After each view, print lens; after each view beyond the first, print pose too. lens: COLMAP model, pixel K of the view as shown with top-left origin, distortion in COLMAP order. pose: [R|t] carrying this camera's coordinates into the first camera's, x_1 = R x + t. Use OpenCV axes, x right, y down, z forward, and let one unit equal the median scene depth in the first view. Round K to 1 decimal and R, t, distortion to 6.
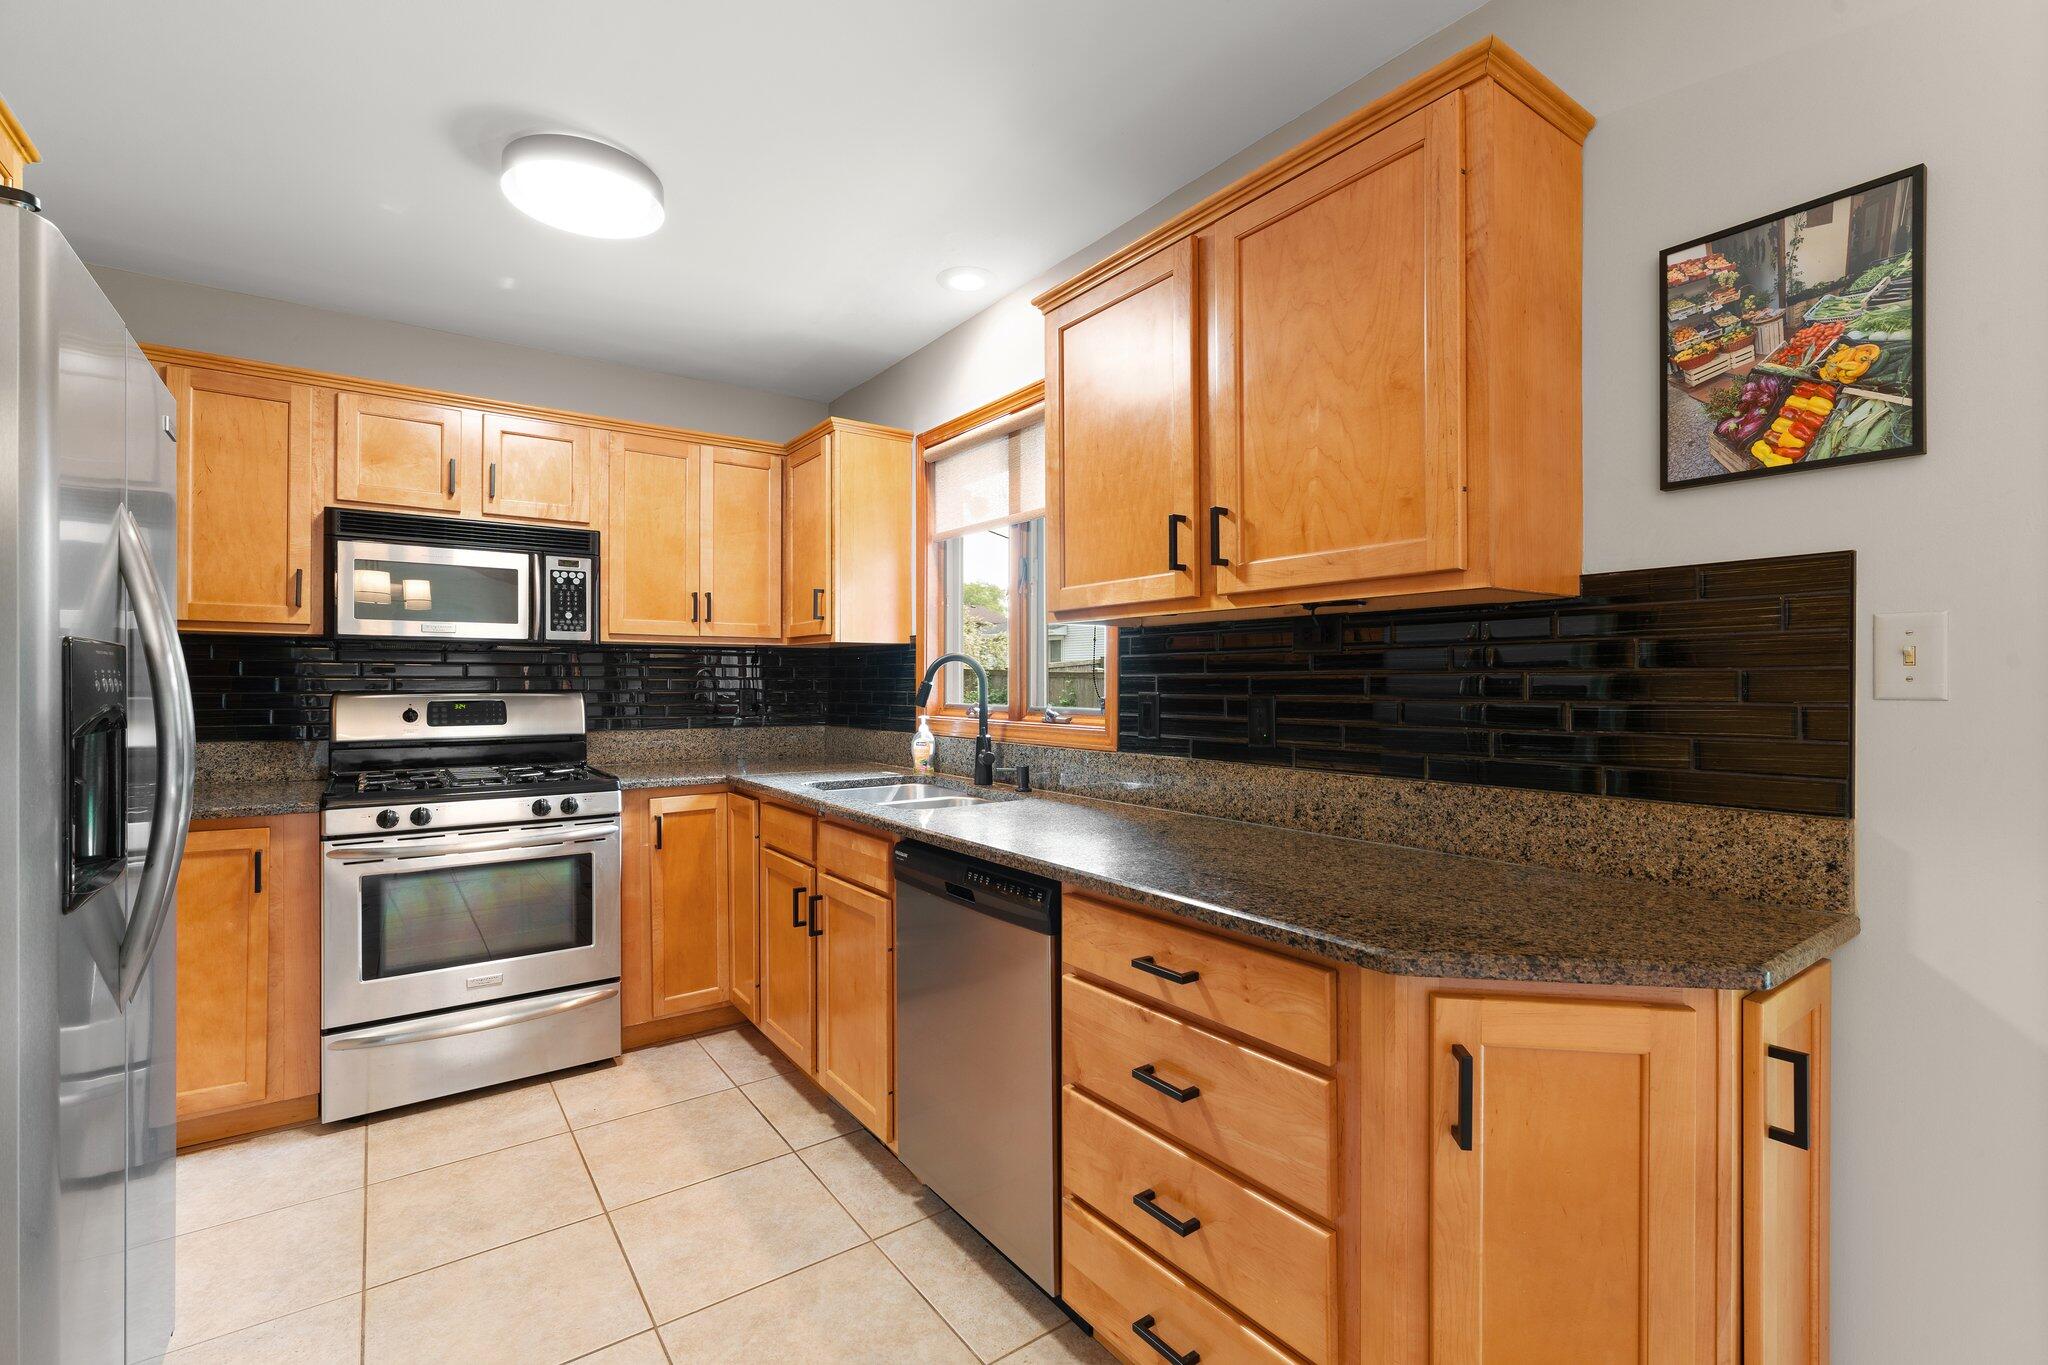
lens RADIAL K [[878.8, 0, 1022.4], [0, 878.8, 683.8], [0, 0, 1]] dist [-0.001020, -0.000804]
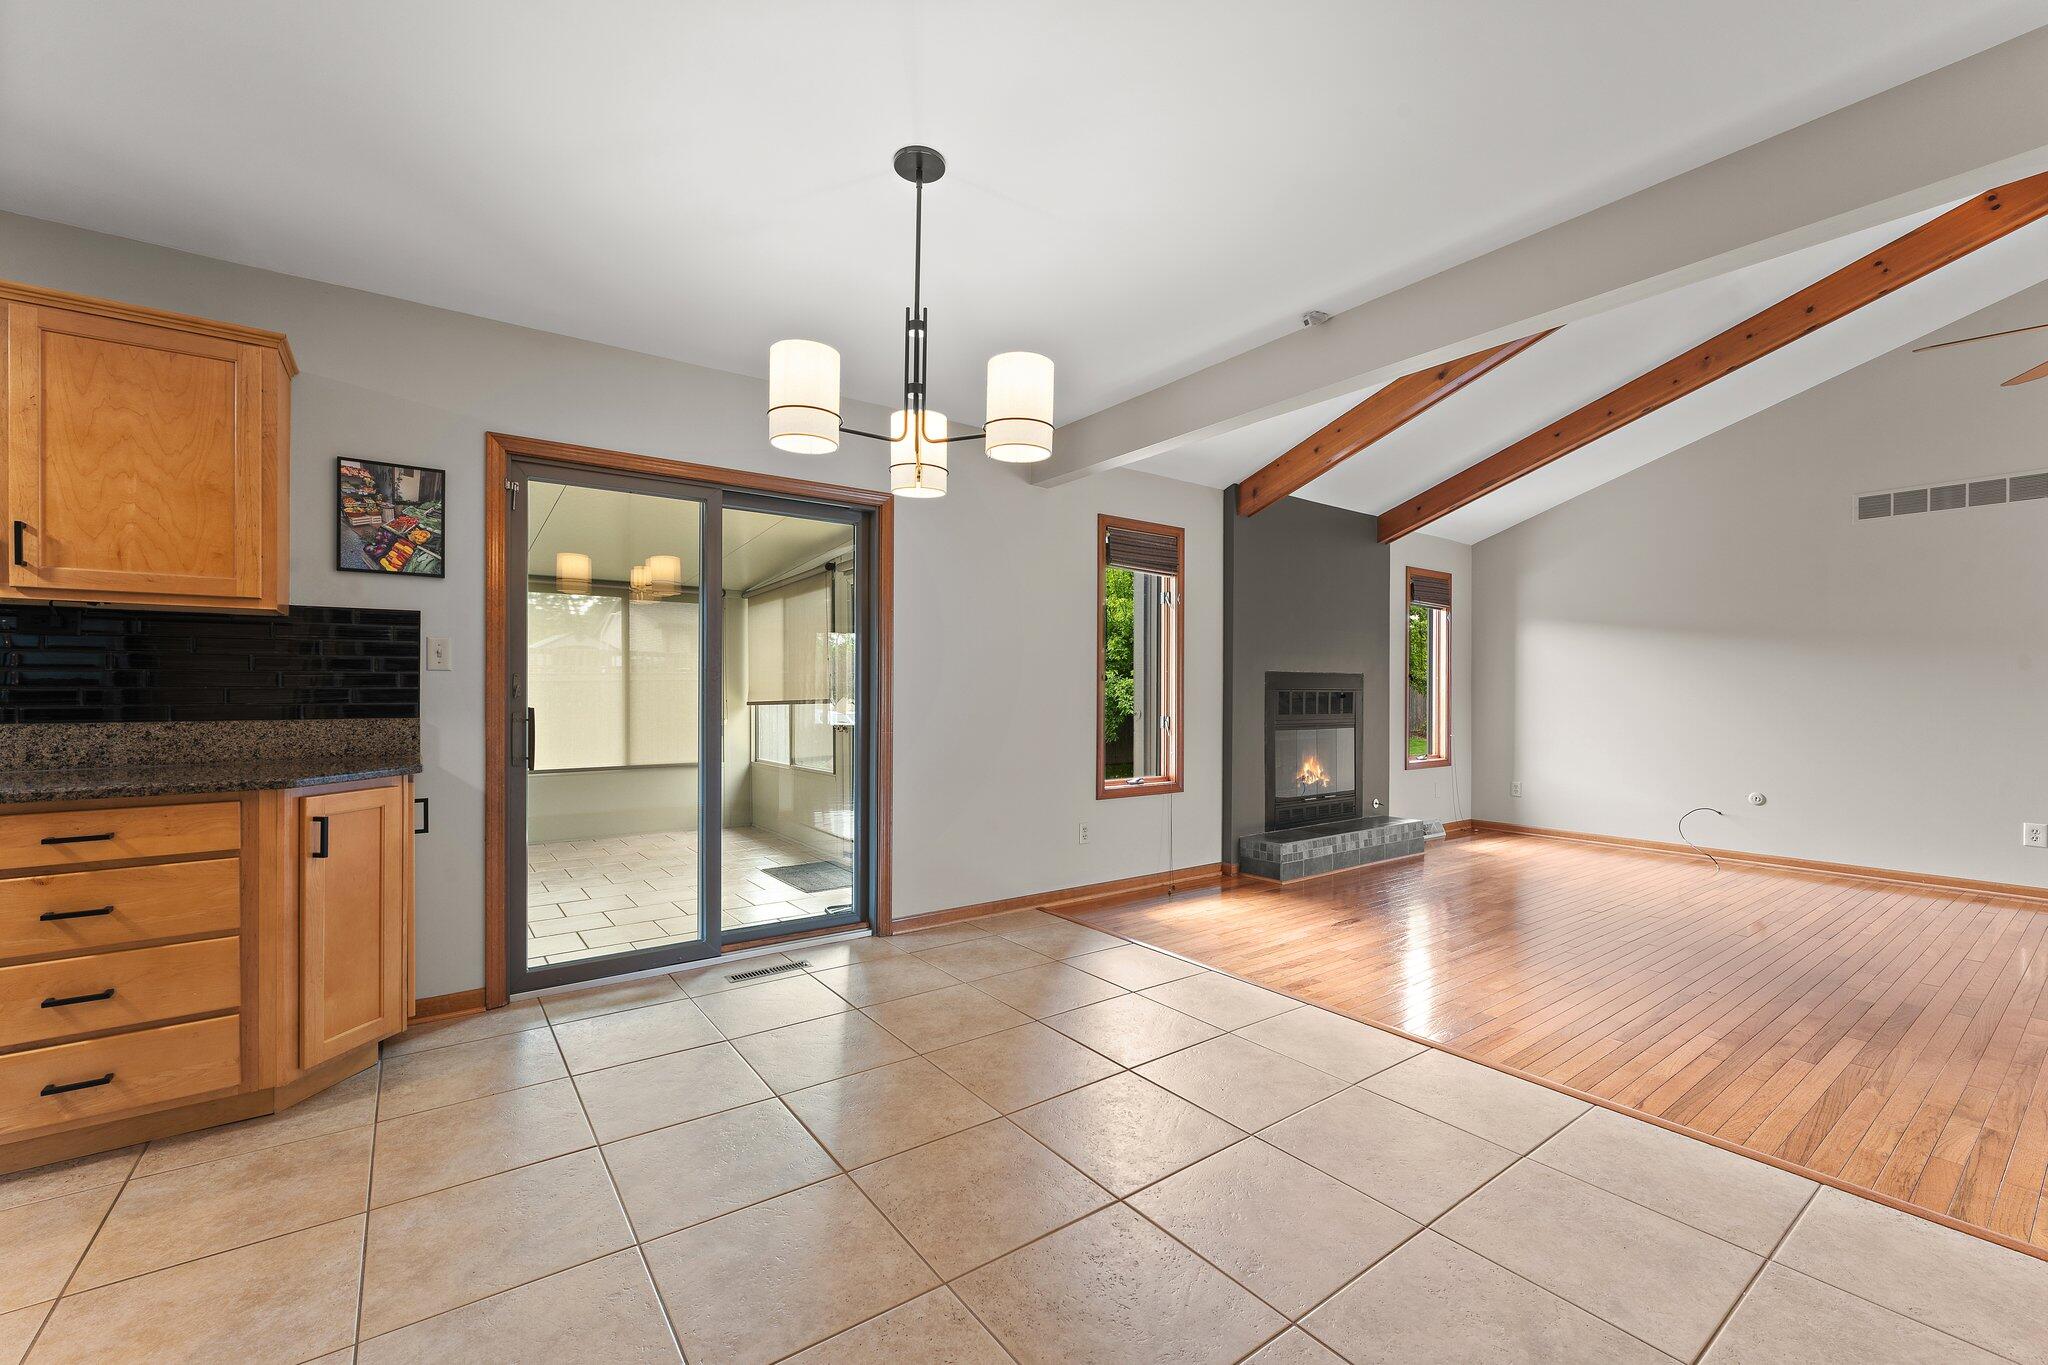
lens RADIAL K [[836.5, 0, 1035.4], [0, 836.5, 686.9], [0, 0, 1]] dist [0.000730, 0.000098]
pose [[-0.031485, 0.004815, 0.999493, -1.410891], [0.002157, 0.999986, -0.004749, 0.076002], [-0.999502, 0.002007, -0.031495, -0.643962]]
